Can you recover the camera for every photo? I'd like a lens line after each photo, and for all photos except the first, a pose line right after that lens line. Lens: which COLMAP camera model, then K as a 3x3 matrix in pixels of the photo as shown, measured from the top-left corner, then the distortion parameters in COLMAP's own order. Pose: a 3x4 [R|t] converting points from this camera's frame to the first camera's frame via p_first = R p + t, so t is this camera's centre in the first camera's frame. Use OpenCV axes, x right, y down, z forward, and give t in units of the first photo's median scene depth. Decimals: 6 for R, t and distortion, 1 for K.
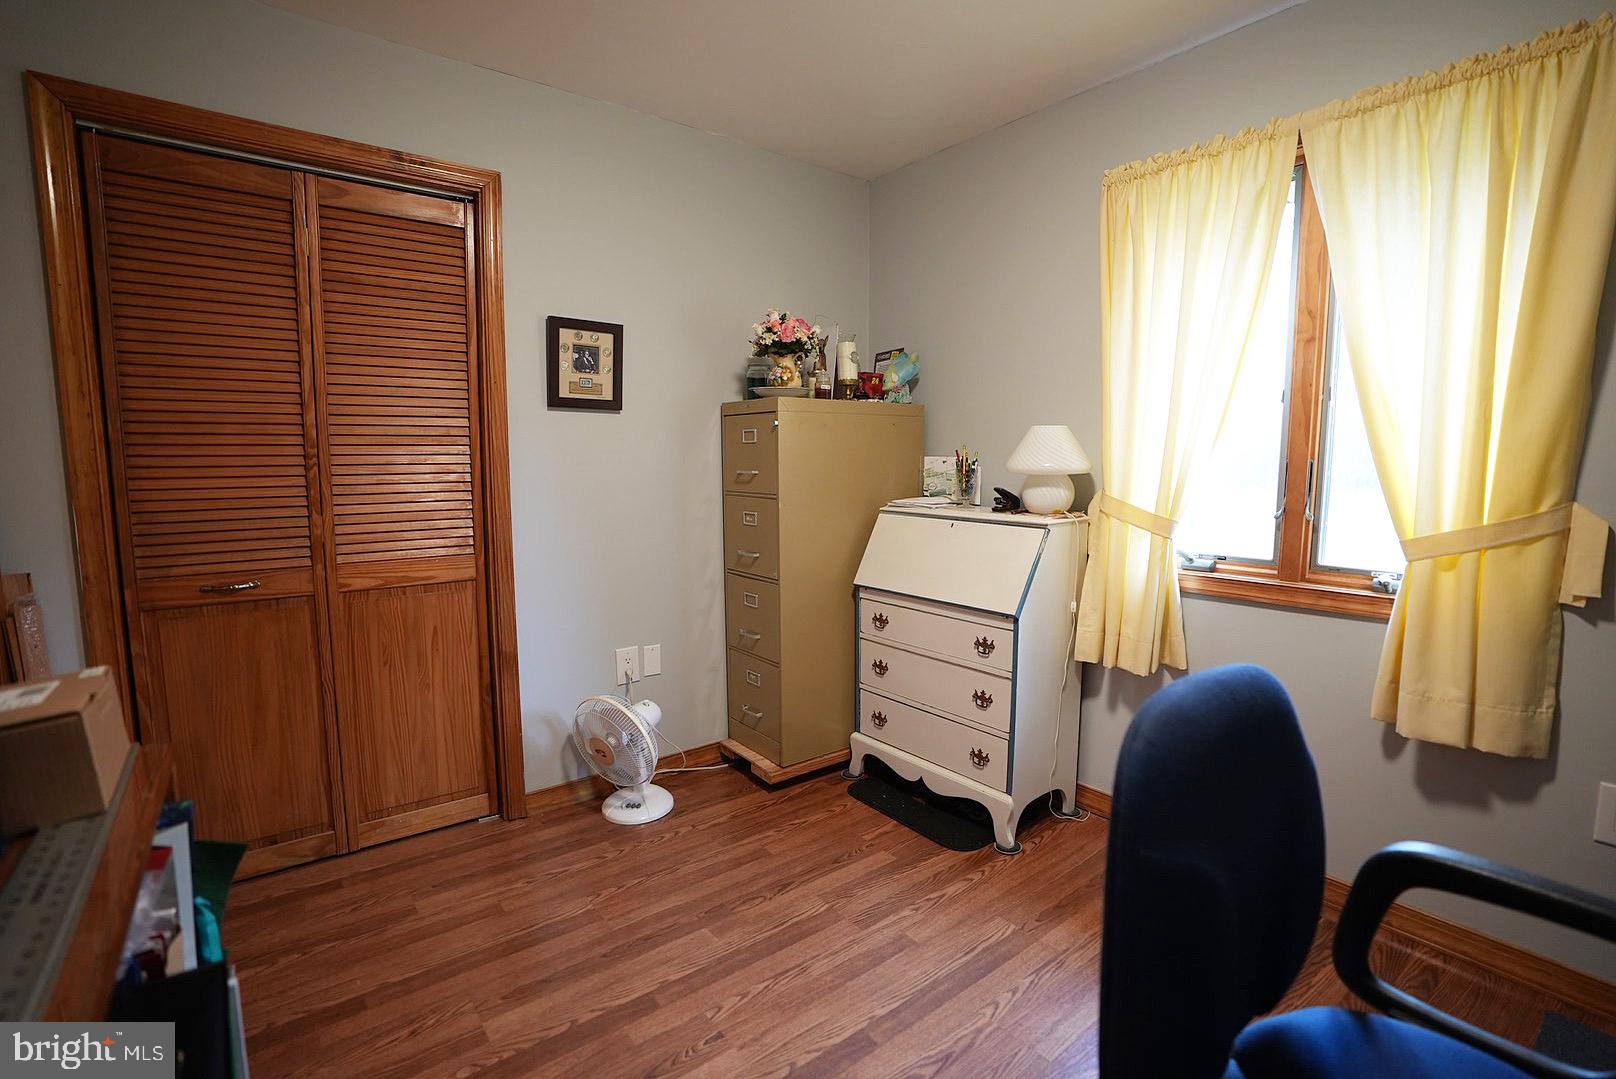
lens RADIAL K [[748.1, 0, 818.9], [0, 748.1, 548.0], [0, 0, 1]] dist [-0.078456, 0.034142]
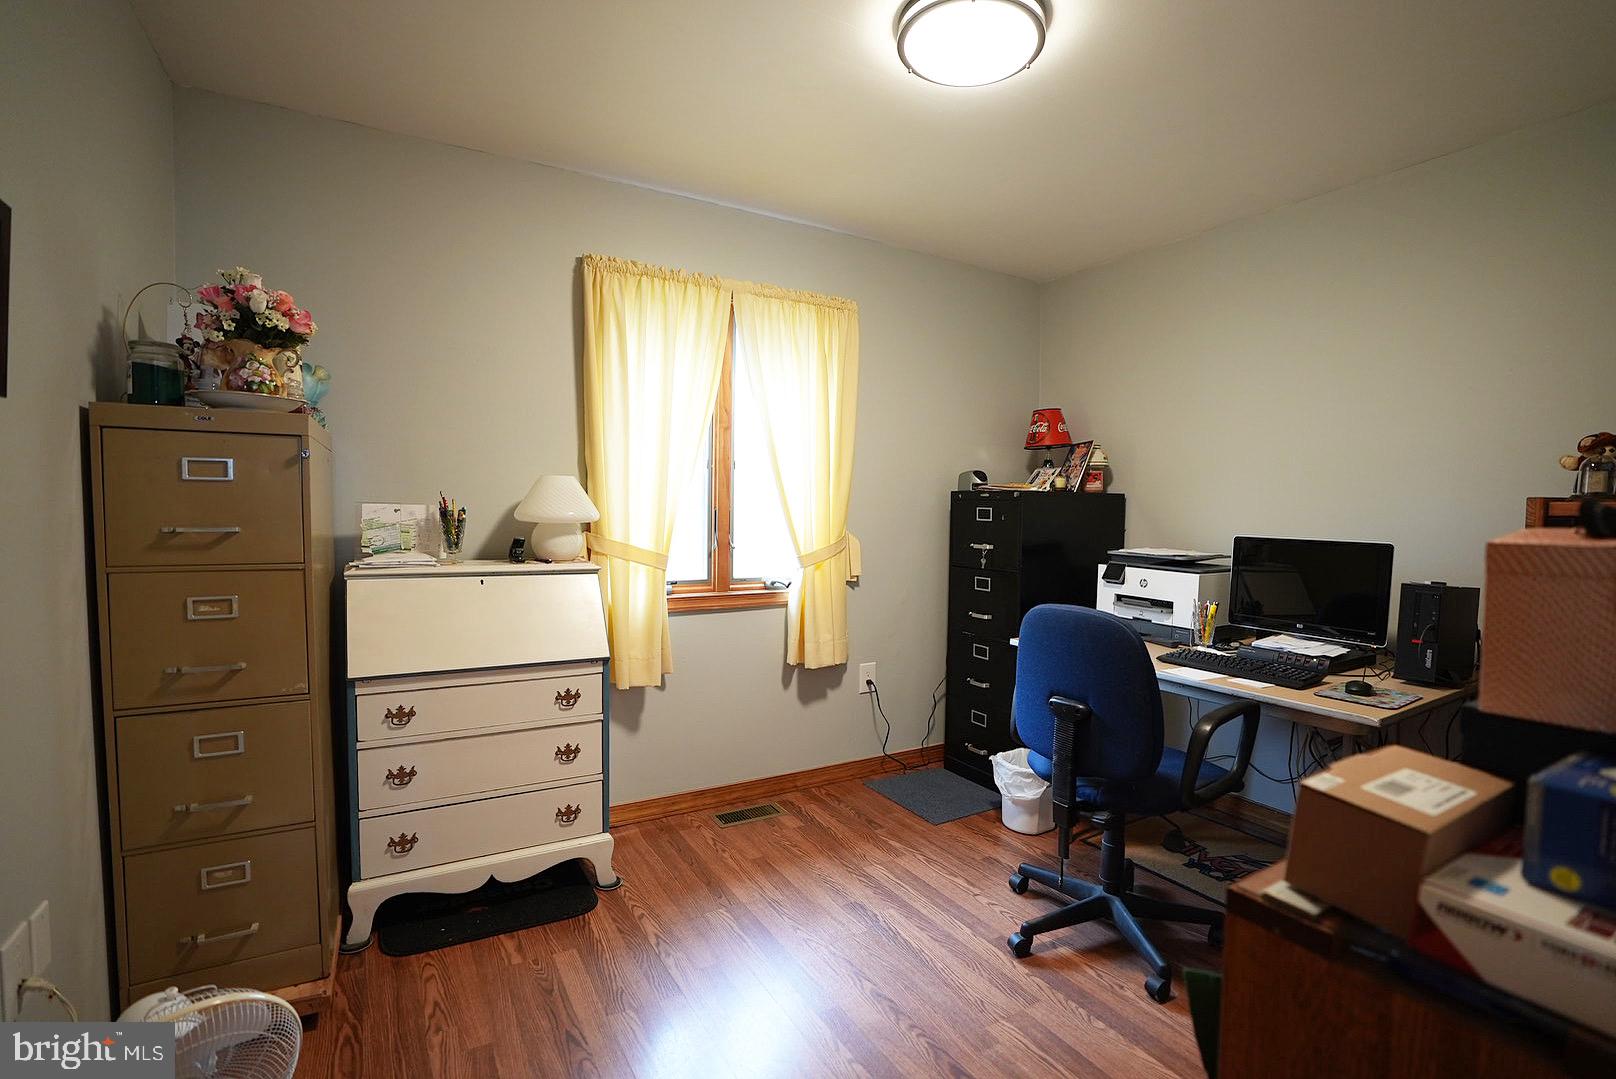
lens RADIAL K [[748.1, 0, 818.9], [0, 748.1, 548.0], [0, 0, 1]] dist [-0.078456, 0.034142]
pose [[0.134965, -0.053535, 0.989403, -0.685696], [0.104237, 0.993766, 0.039552, -0.068746], [-0.985352, 0.097794, 0.139704, 0.515798]]
